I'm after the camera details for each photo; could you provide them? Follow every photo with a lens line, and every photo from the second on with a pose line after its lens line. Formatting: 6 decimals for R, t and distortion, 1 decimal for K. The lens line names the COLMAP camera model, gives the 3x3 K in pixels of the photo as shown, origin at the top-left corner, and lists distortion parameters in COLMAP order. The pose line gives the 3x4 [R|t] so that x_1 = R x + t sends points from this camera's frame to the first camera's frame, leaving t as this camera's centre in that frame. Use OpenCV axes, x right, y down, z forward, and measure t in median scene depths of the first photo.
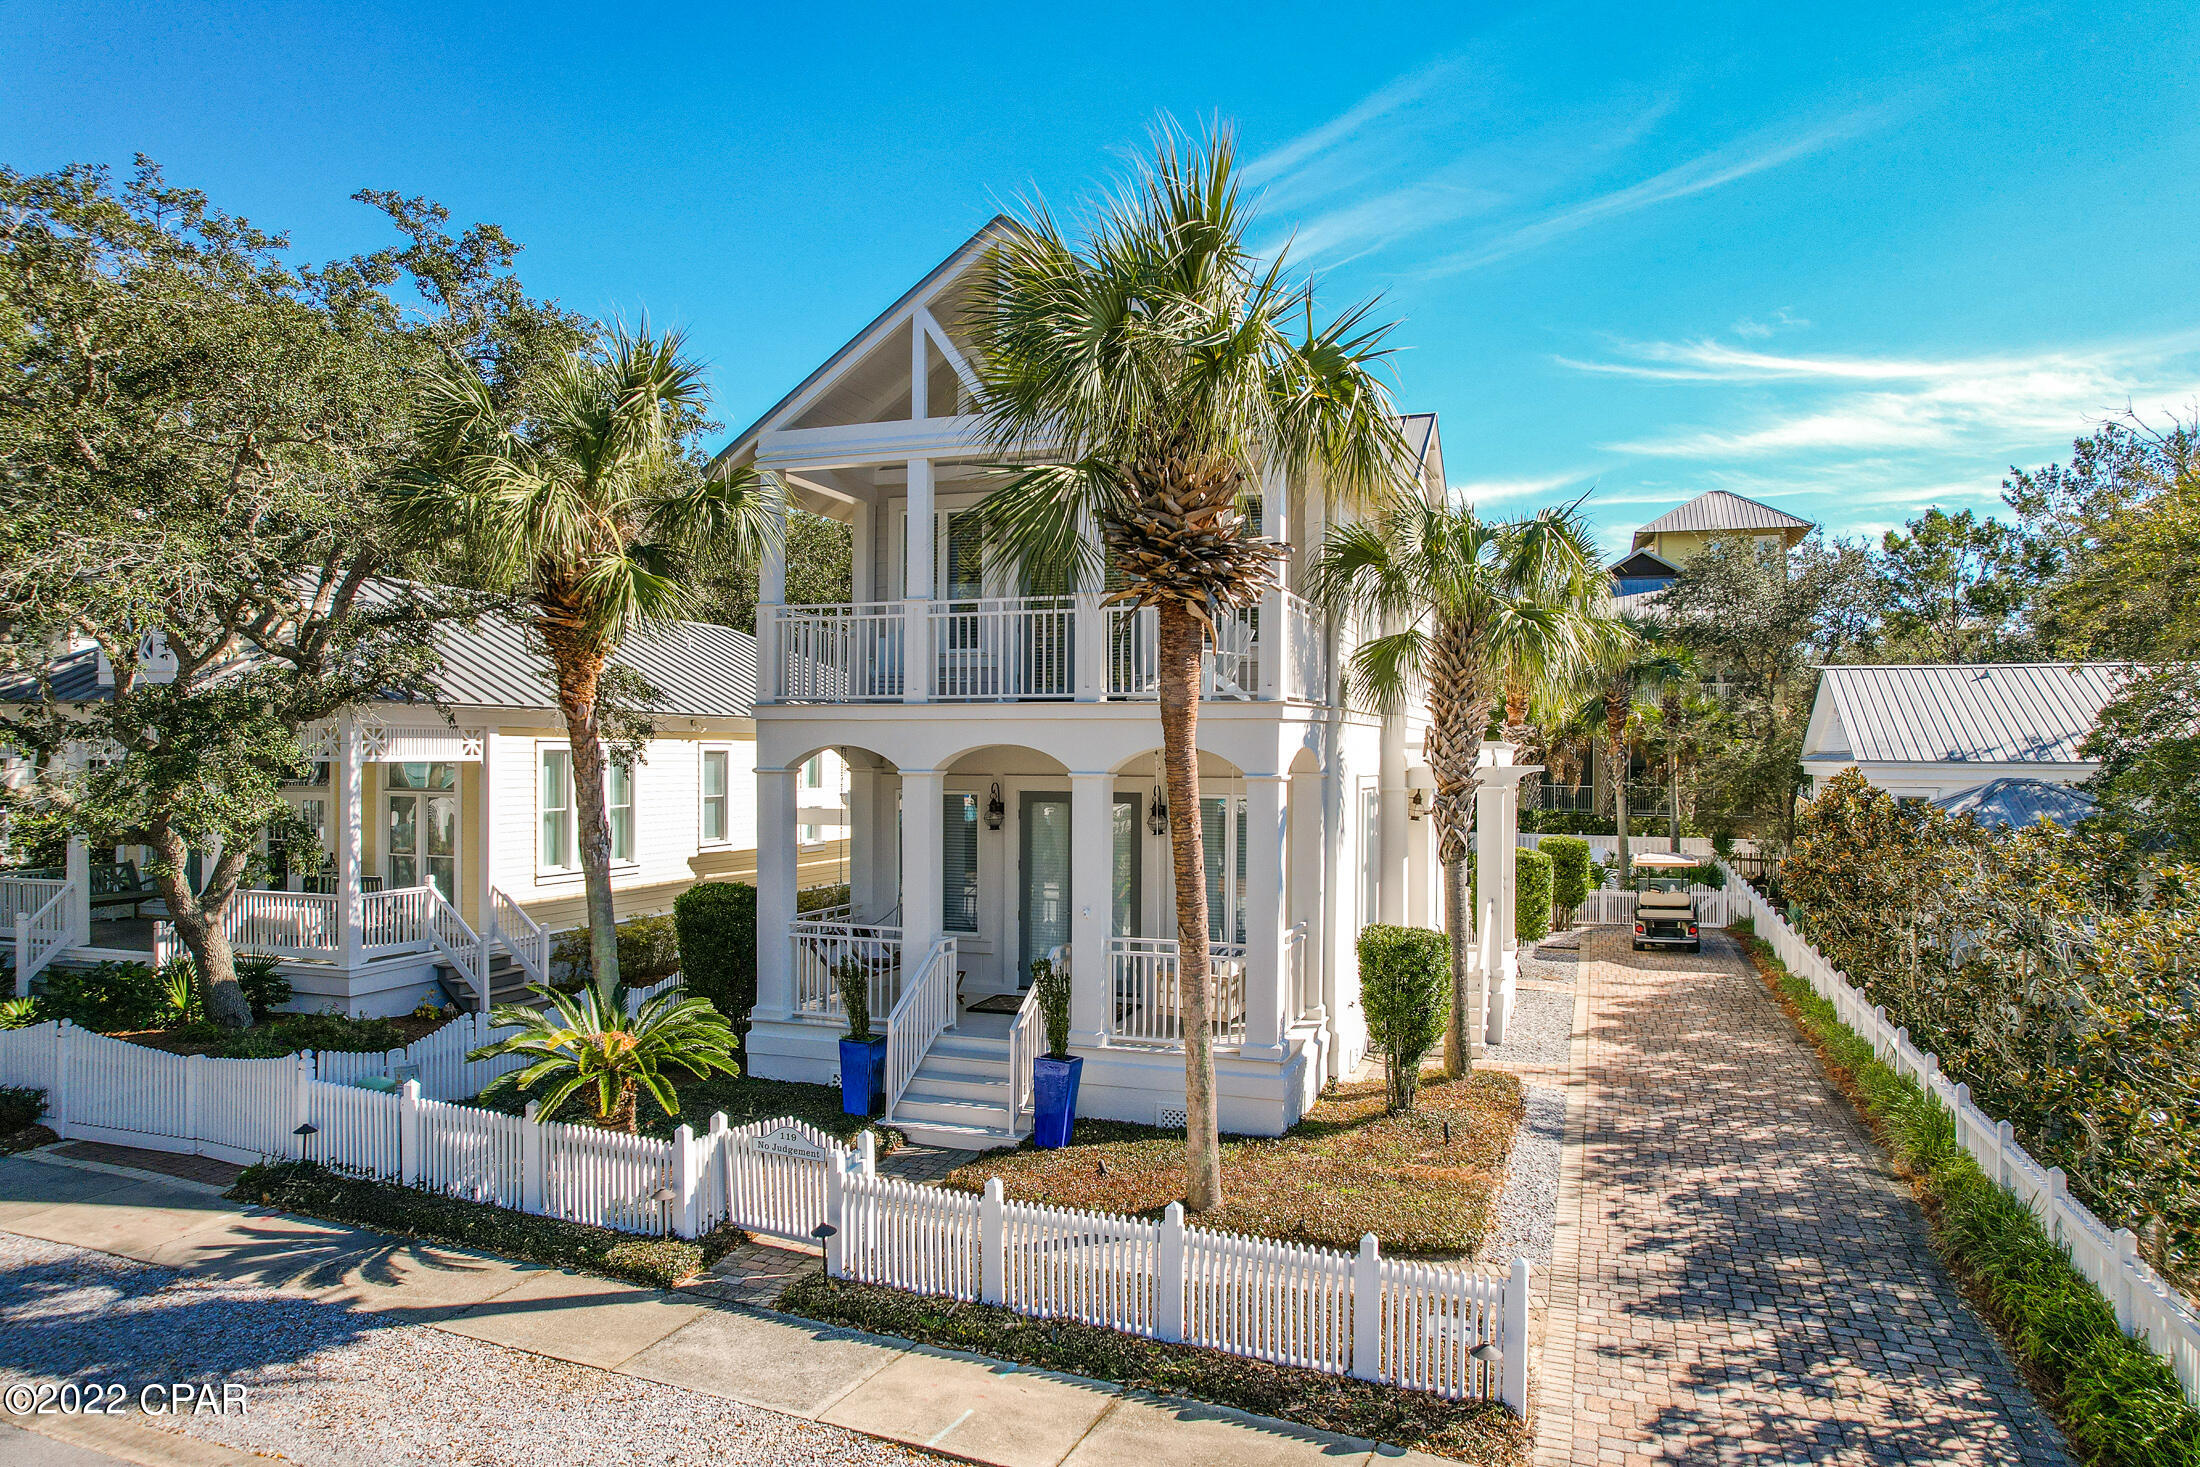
lens RADIAL K [[1364.3, 0, 1122.9], [0, 1364.3, 734.3], [0, 0, 1]] dist [-0.073648, 0.063312]
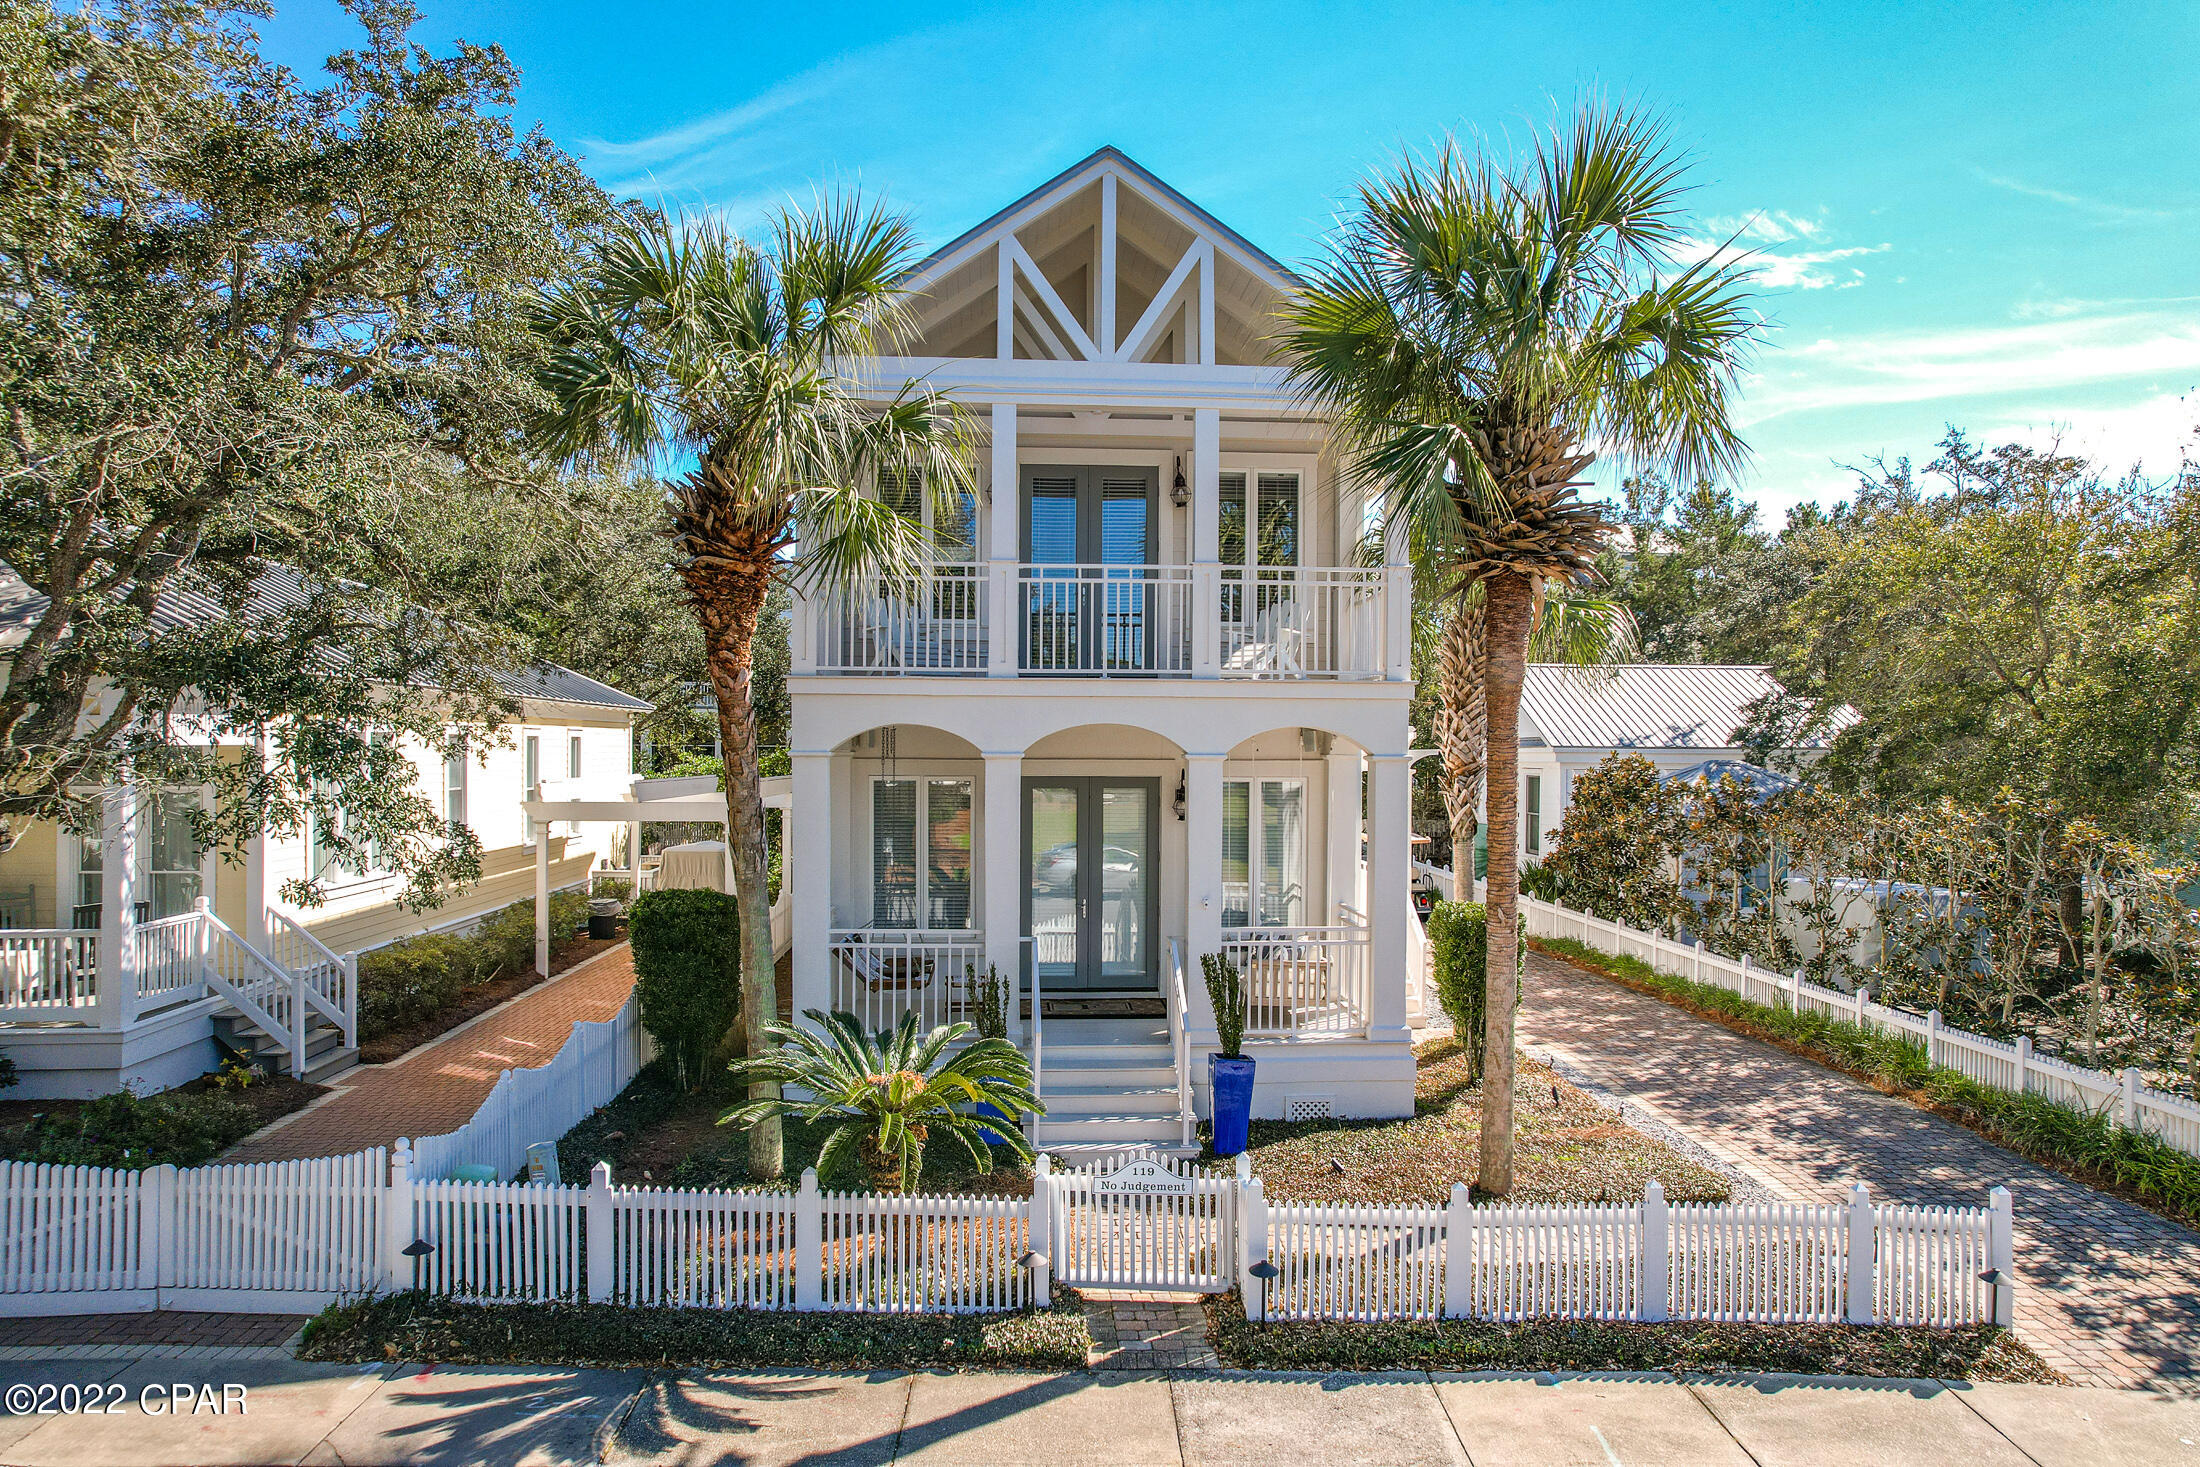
lens RADIAL K [[1364.3, 0, 1122.9], [0, 1364.3, 734.3], [0, 0, 1]] dist [-0.073648, 0.063312]
pose [[0.922992, 0.002393, 0.384812, -0.586424], [-0.005189, 0.999967, 0.006227, 0.011913], [-0.384784, -0.007744, 0.922974, 0.202903]]
